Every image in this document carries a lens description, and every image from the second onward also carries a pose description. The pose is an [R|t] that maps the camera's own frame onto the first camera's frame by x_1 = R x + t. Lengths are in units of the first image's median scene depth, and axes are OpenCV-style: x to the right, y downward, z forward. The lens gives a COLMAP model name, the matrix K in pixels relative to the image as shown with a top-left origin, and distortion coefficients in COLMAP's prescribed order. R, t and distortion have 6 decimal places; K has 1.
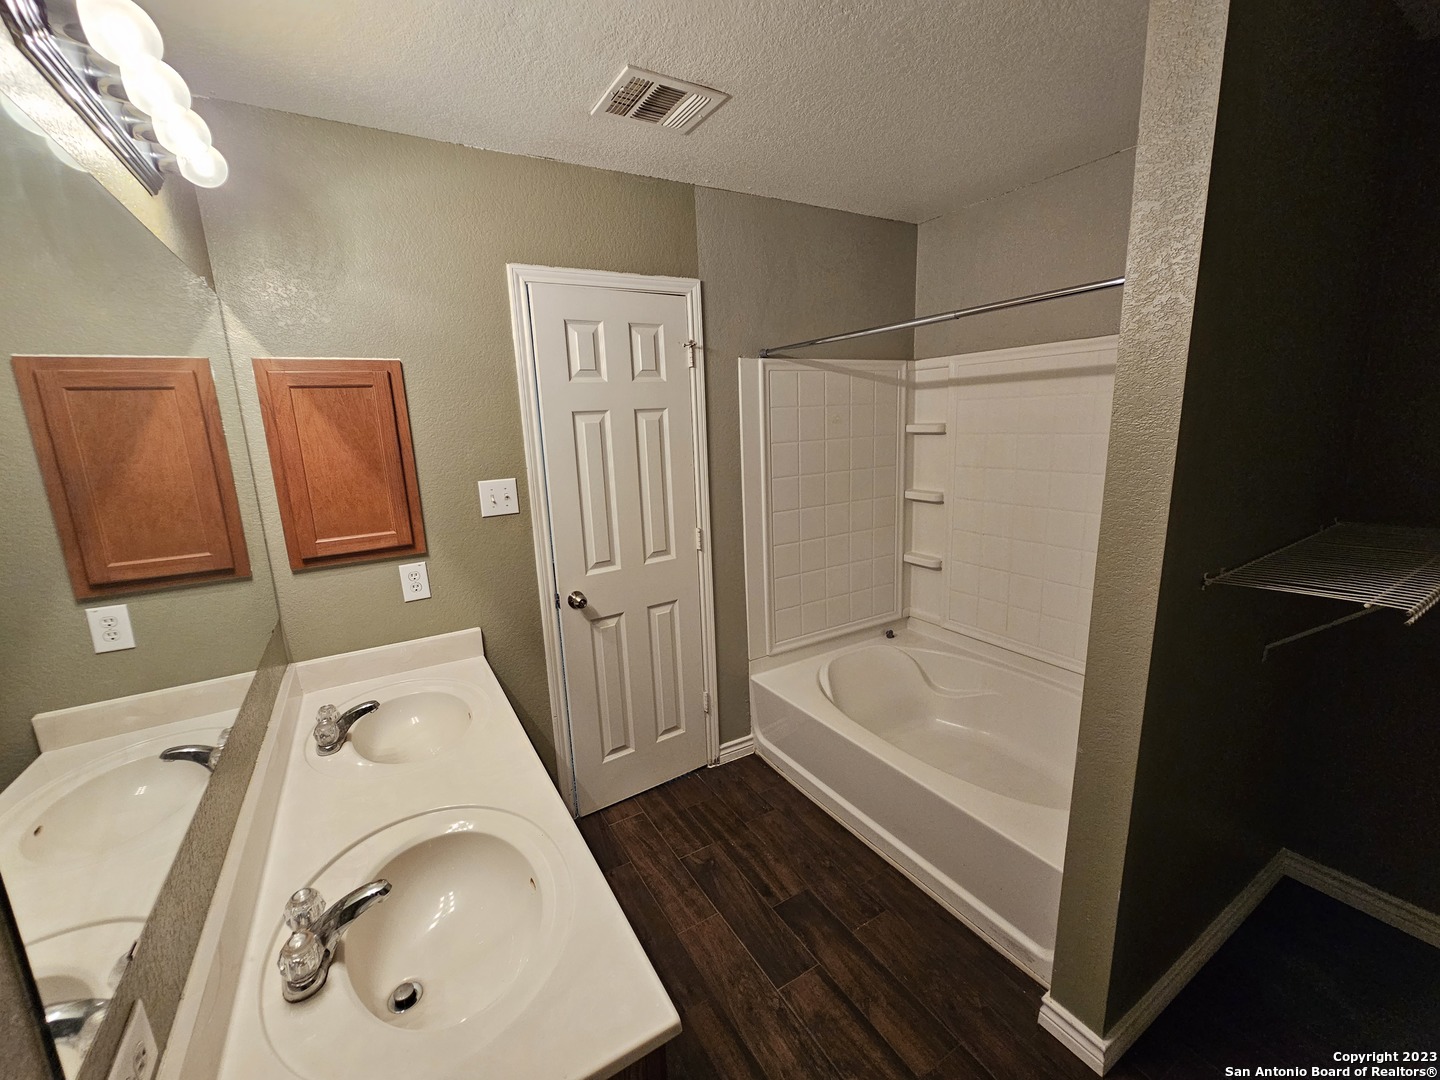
lens RADIAL K [[594.9, 0, 718.9], [0, 594.9, 538.5], [0, 0, 1]] dist [-0.002617, 0.000305]
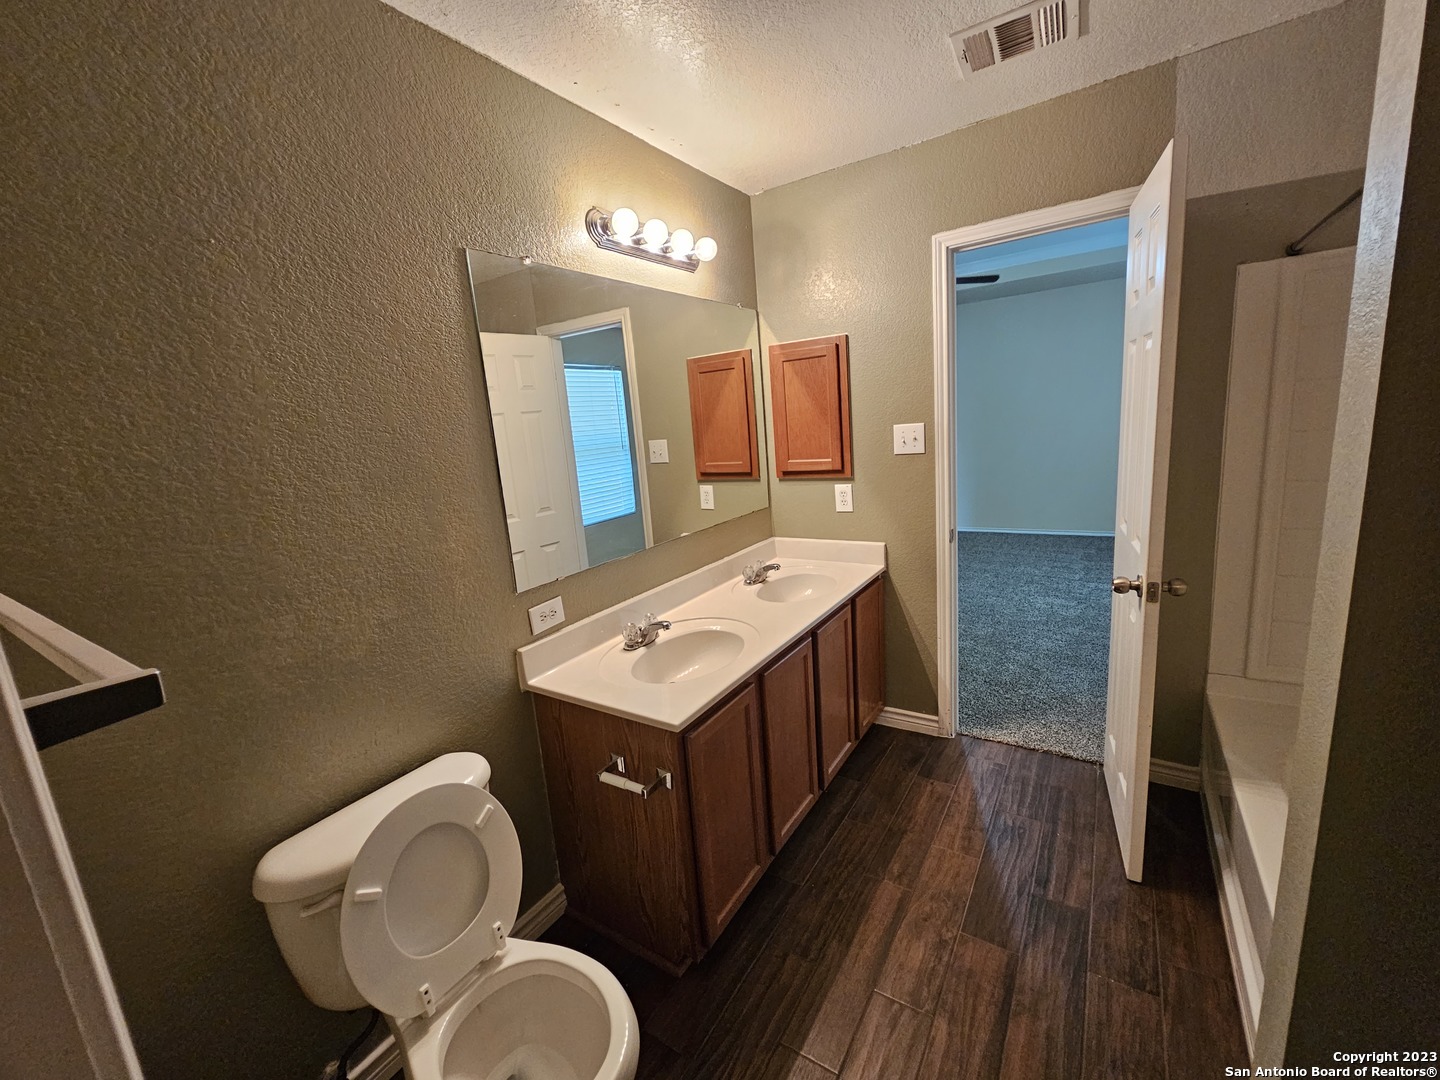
lens RADIAL K [[594.9, 0, 720.3], [0, 594.9, 537.3], [0, 0, 1]] dist [-0.002617, 0.000305]
pose [[0.447495, 0.176605, -0.876675, 0.634553], [-0.118011, 0.983395, 0.137866, 0.006859], [0.886466, 0.041763, 0.460906, 0.134109]]
